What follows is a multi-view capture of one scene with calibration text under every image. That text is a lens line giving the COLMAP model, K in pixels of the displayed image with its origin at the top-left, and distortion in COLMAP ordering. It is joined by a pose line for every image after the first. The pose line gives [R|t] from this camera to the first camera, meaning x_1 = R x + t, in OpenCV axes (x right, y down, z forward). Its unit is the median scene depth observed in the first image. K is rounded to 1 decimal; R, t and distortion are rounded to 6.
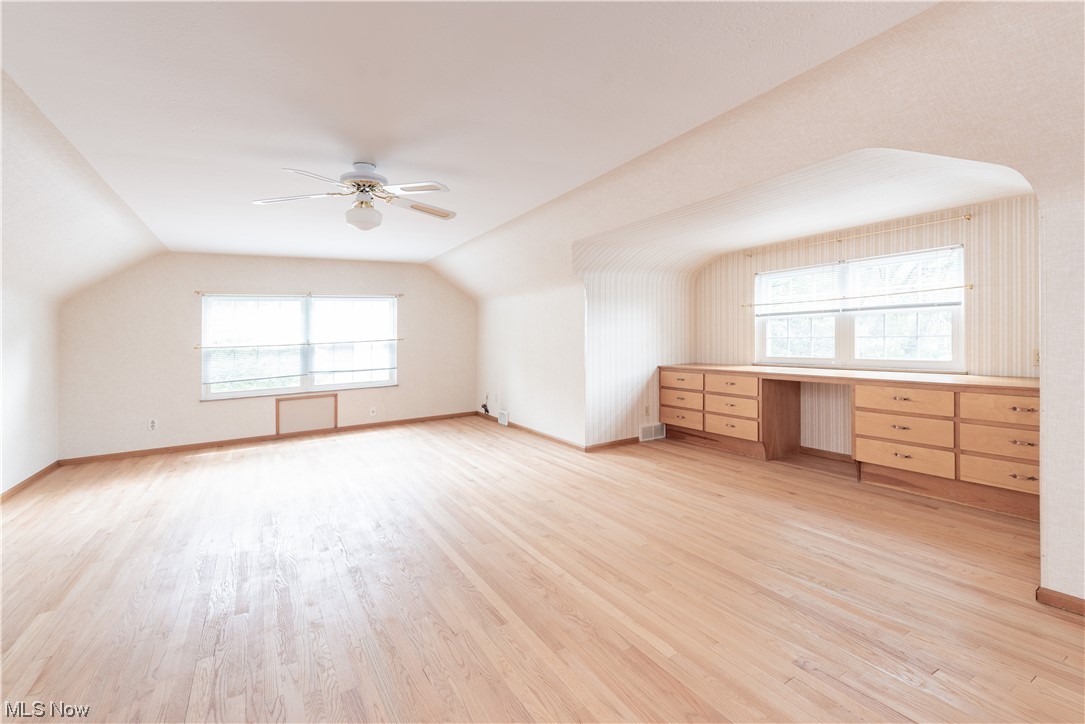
lens RADIAL K [[469.8, 0, 531.5], [0, 469.8, 330.5], [0, 0, 1]] dist [0.000246, -0.000264]
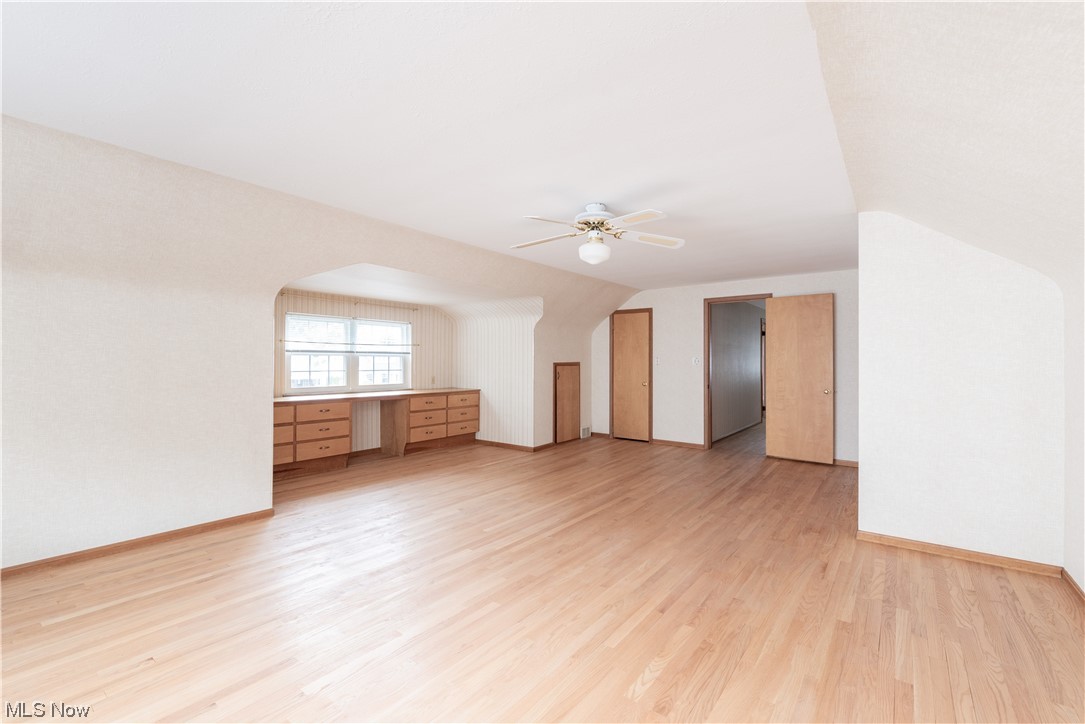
lens RADIAL K [[469.8, 0, 541.2], [0, 469.8, 366.9], [0, 0, 1]] dist [0.000246, -0.000264]
pose [[-0.378780, 0.024044, 0.925175, -1.070104], [-0.001609, 0.999644, -0.026638, 0.048440], [-0.925486, -0.011578, -0.378606, 1.230161]]
